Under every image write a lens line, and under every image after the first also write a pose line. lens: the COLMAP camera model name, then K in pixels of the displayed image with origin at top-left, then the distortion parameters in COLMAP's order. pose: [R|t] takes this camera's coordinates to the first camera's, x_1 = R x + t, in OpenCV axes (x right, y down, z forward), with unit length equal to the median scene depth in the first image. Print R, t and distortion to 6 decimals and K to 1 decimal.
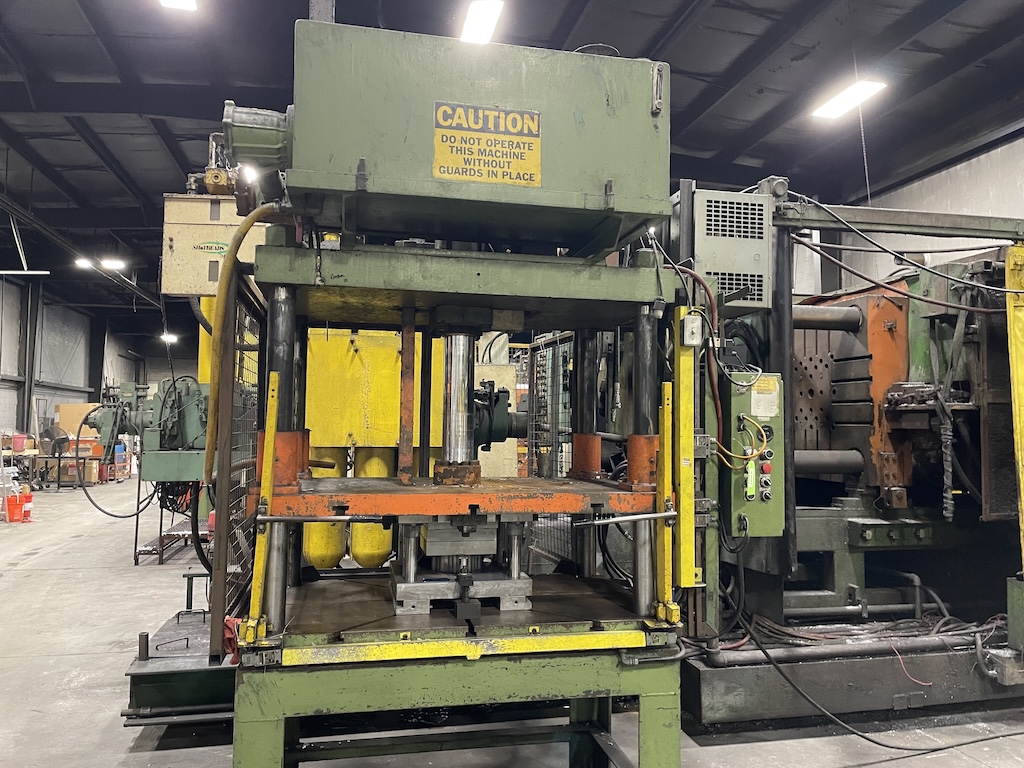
lens RADIAL K [[775.2, 0, 515.0], [0, 775.2, 381.6], [0, 0, 1]] dist [-0.005323, -0.006333]
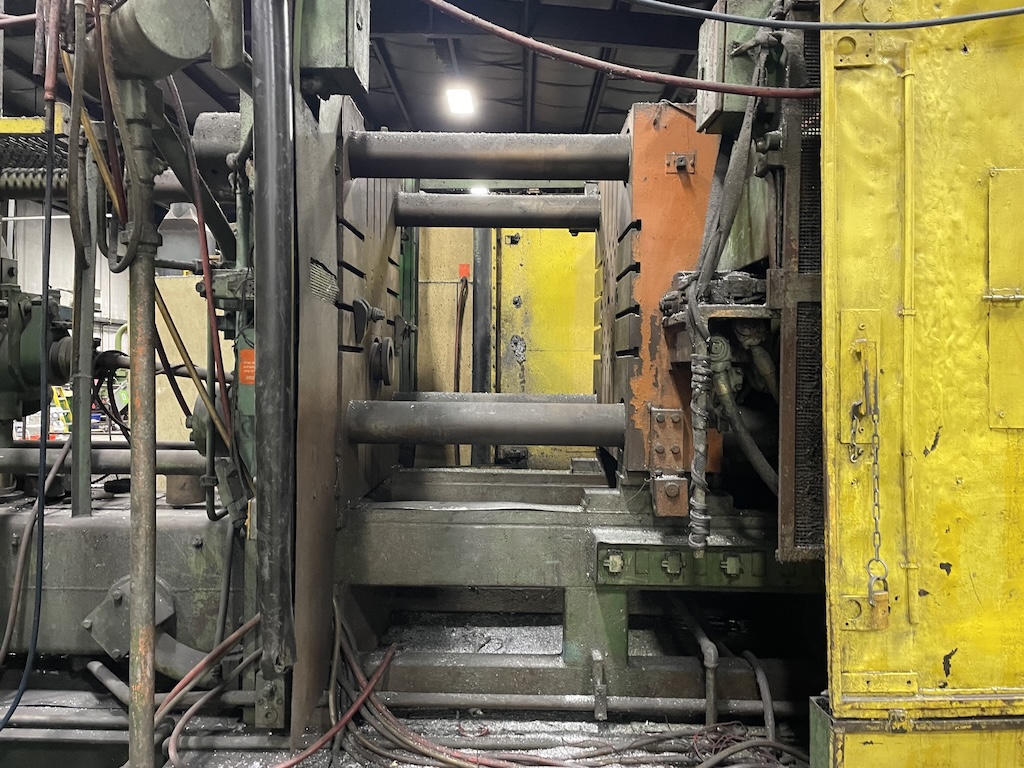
lens RADIAL K [[775.2, 0, 508.8], [0, 775.2, 380.3], [0, 0, 1]] dist [-0.005323, -0.006333]
pose [[0.972117, 0.001023, -0.234495, 0.503994], [0.016165, 0.997319, 0.071366, 0.034275], [0.233940, -0.073166, 0.969494, 0.475024]]
